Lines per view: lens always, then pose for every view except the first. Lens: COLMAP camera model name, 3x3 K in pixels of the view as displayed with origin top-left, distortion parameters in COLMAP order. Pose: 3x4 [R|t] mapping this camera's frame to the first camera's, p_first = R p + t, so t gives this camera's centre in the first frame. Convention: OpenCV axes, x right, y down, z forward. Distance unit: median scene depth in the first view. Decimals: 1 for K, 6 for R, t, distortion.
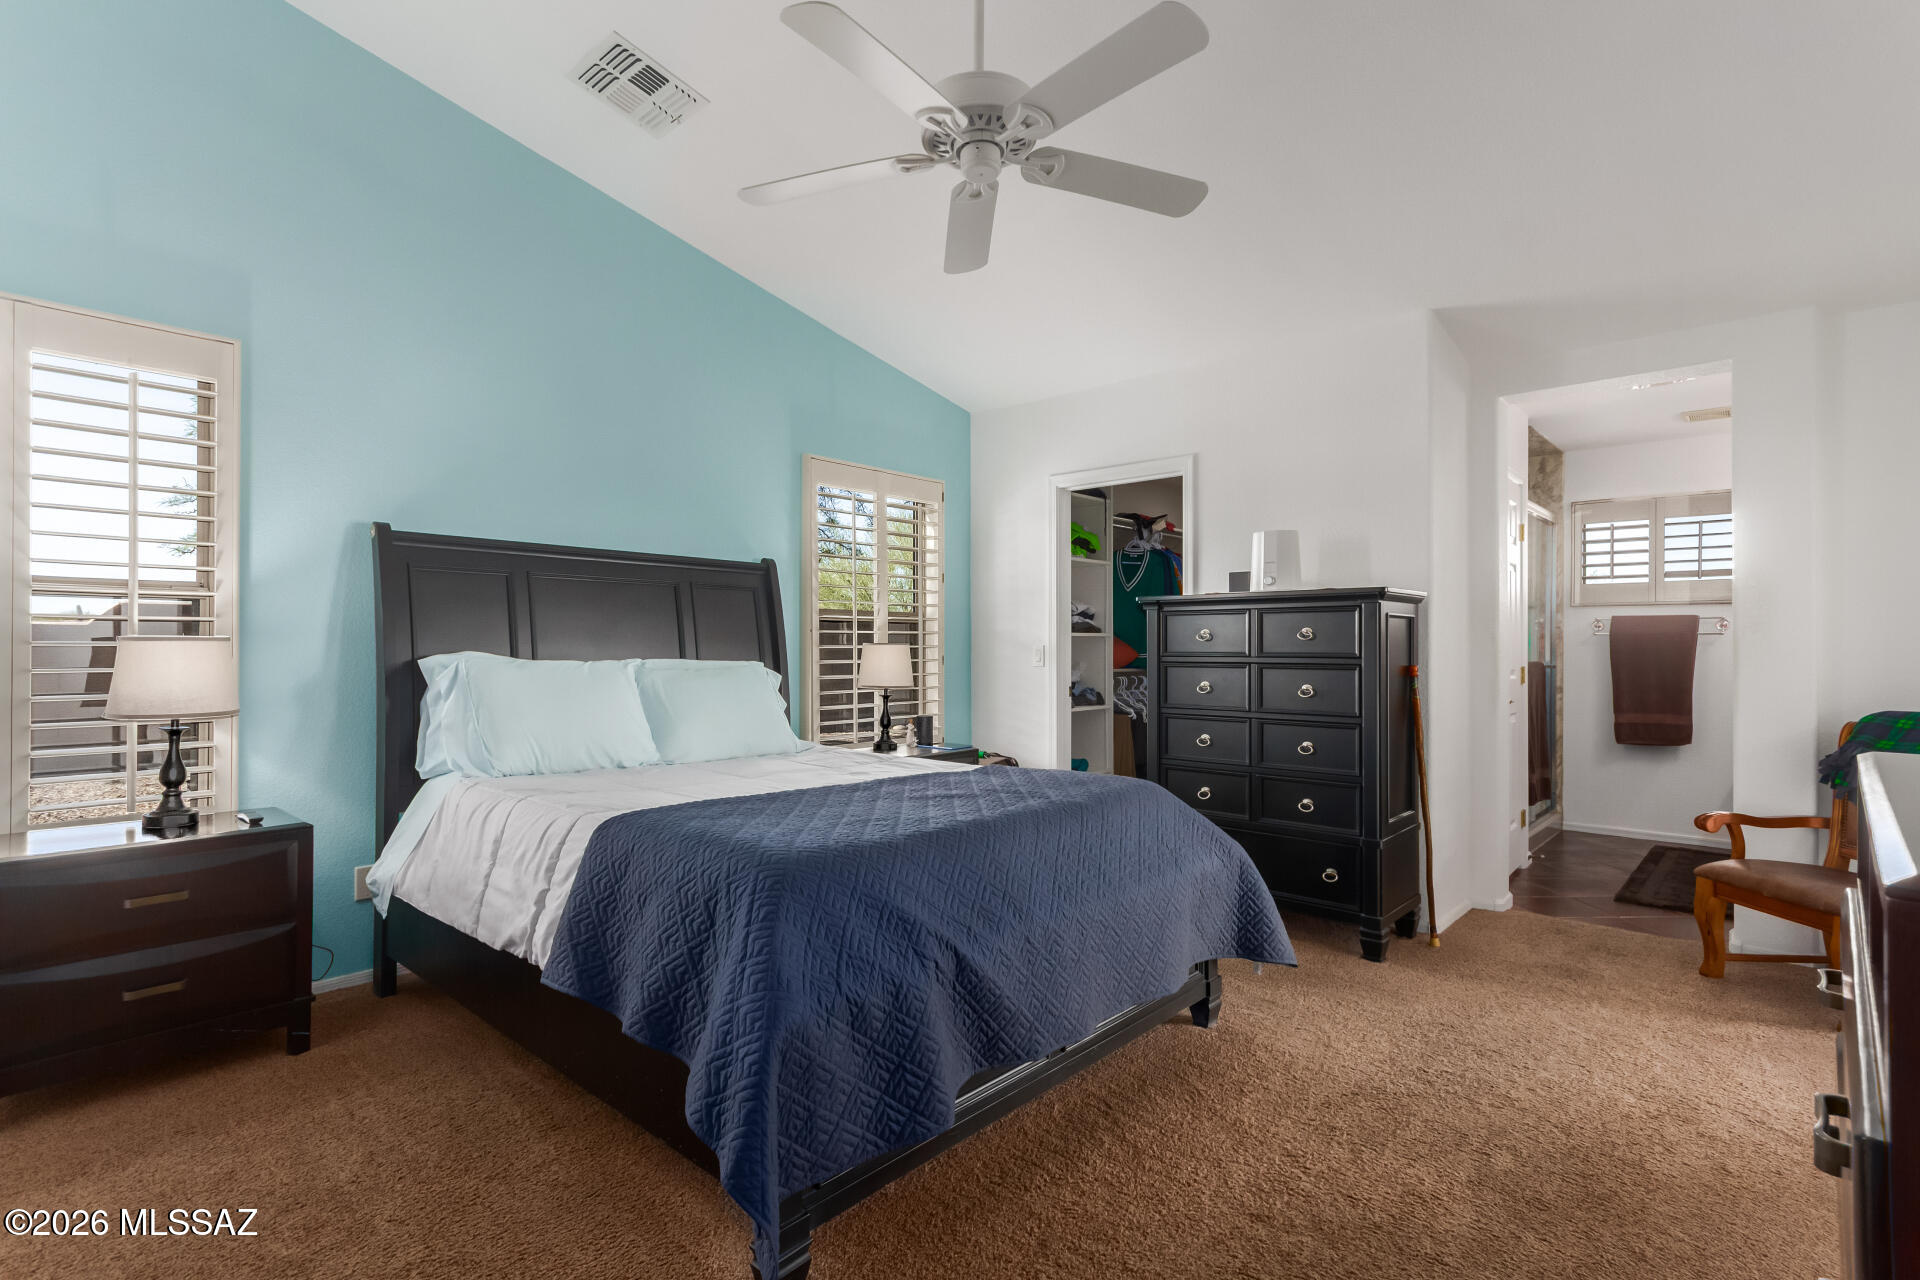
lens RADIAL K [[951.6, 0, 943.2], [0, 951.6, 645.0], [0, 0, 1]] dist [0.011035, 0.002890]
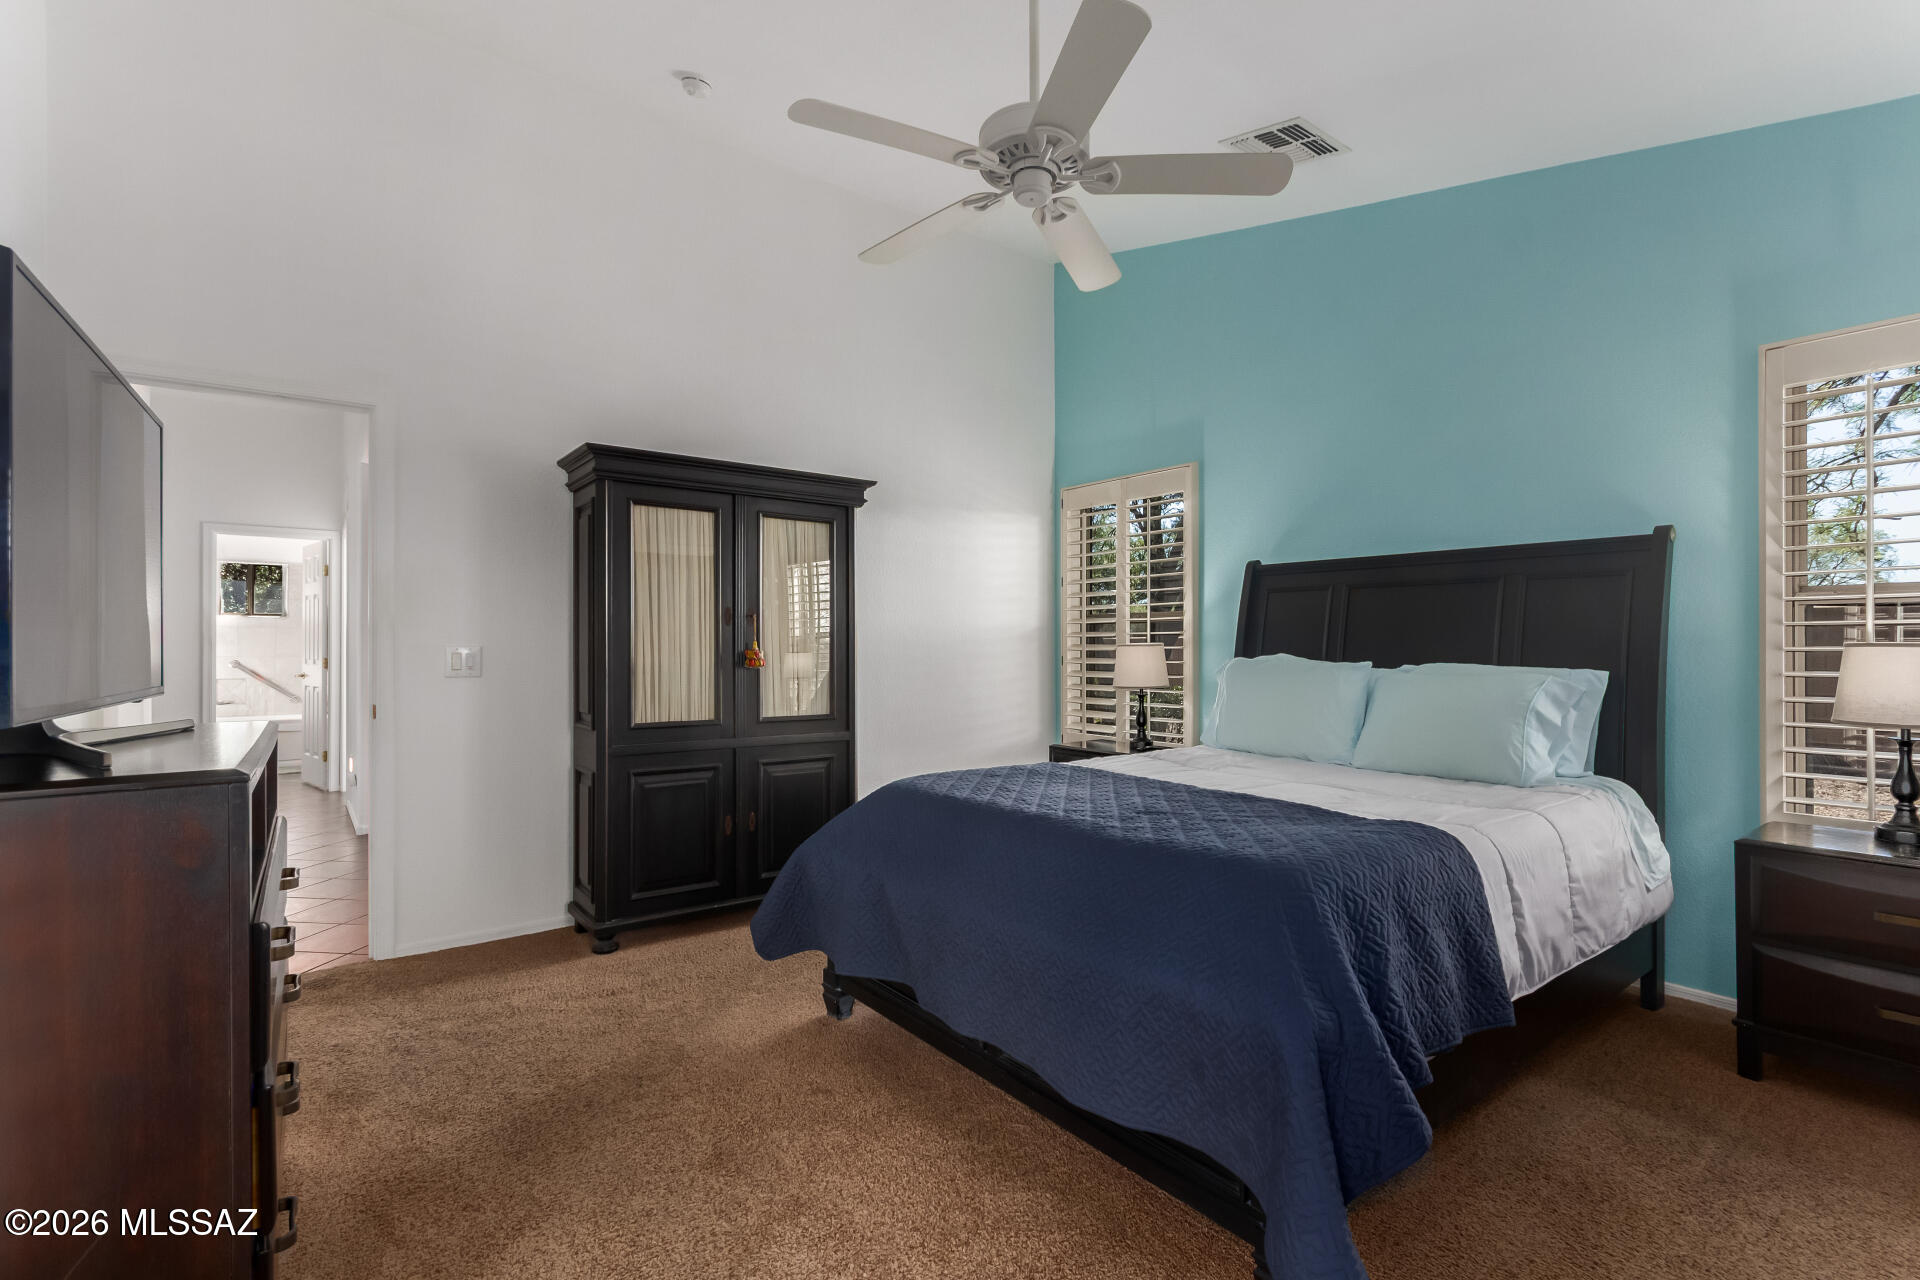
lens RADIAL K [[887.9, 0, 947.8], [0, 887.9, 646.6], [0, 0, 1]] dist [-0.006410, 0.000480]
pose [[-0.176580, -0.003106, -0.984281, 0.378635], [-0.001843, 0.999994, -0.002825, 0.001496], [0.984285, 0.001315, -0.176585, 0.402597]]
